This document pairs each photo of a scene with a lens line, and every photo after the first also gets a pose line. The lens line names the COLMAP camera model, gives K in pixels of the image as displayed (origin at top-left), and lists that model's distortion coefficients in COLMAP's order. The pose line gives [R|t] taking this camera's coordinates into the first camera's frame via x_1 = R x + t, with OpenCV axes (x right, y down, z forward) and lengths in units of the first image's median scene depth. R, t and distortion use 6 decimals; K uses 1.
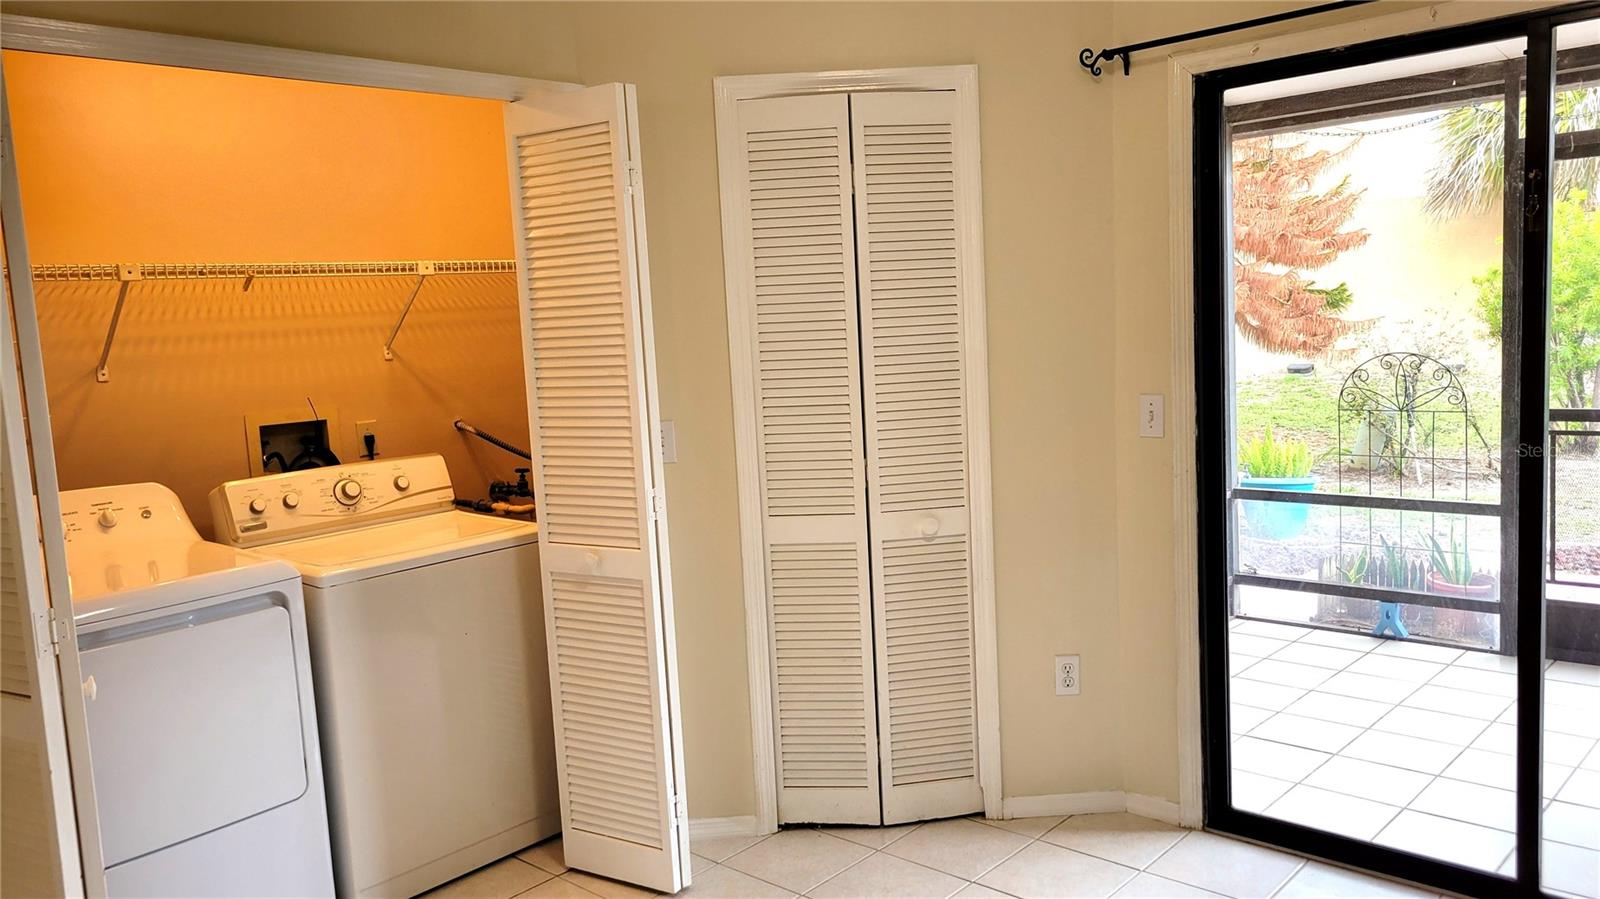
lens RADIAL K [[1201.3, 0, 802.1], [0, 1201.3, 446.1], [0, 0, 1]] dist [0.047318, 0.006536]
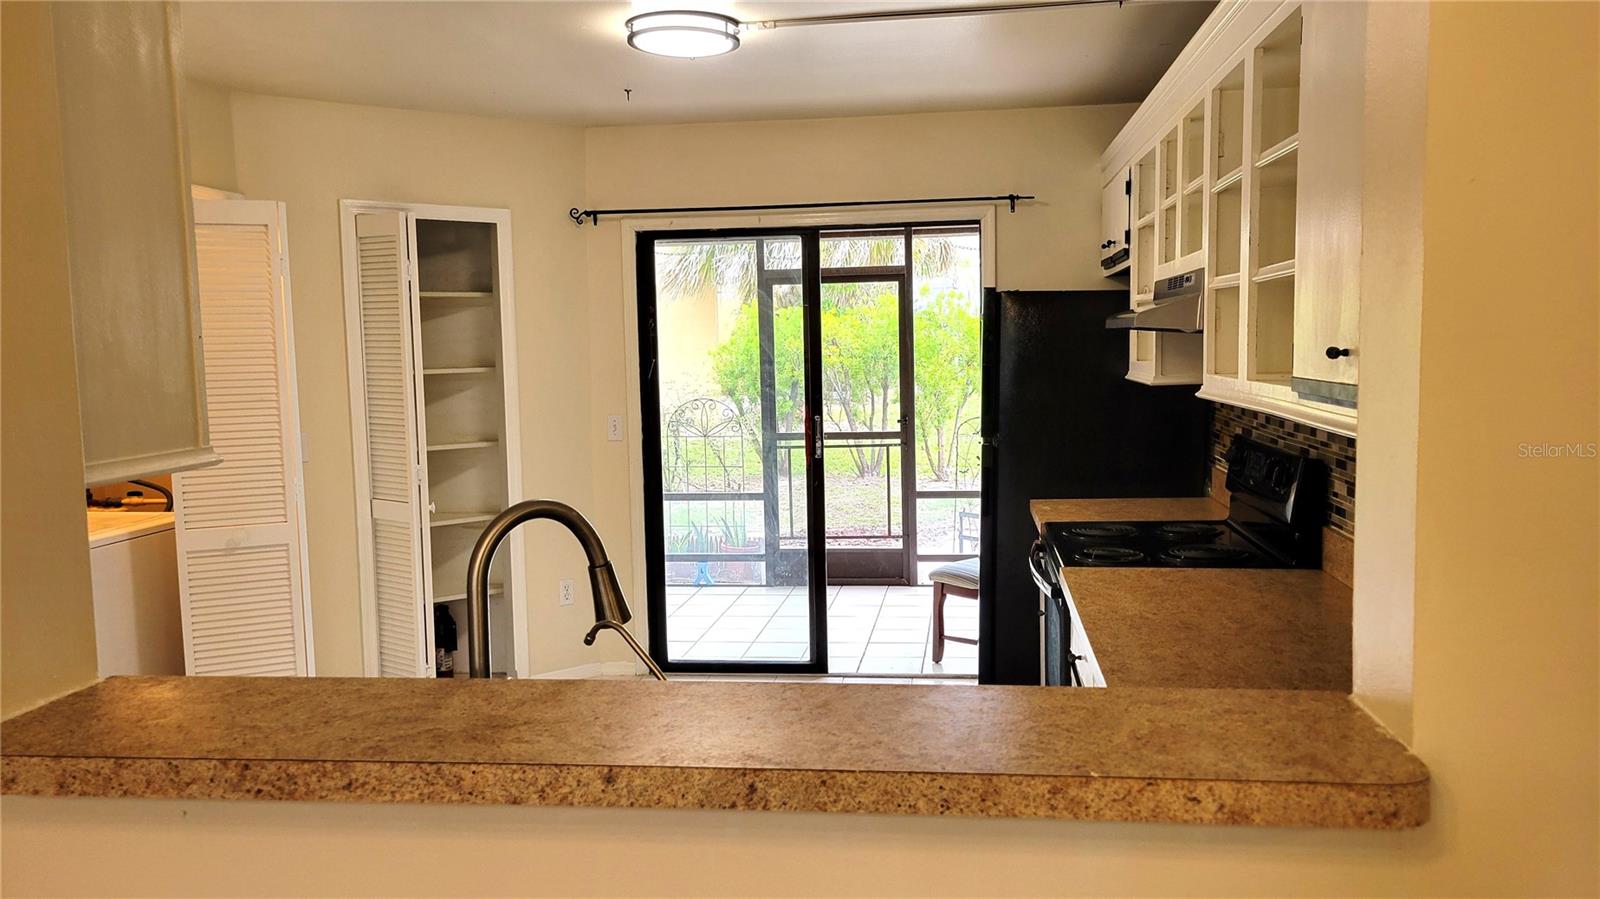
lens RADIAL K [[1201.3, 0, 805.5], [0, 1201.3, 458.9], [0, 0, 1]] dist [0.047318, 0.006536]
pose [[0.817471, -0.018368, 0.575677, -0.415509], [0.041333, 0.998785, -0.026824, 0.067007], [-0.574485, 0.045722, 0.817237, -0.468232]]
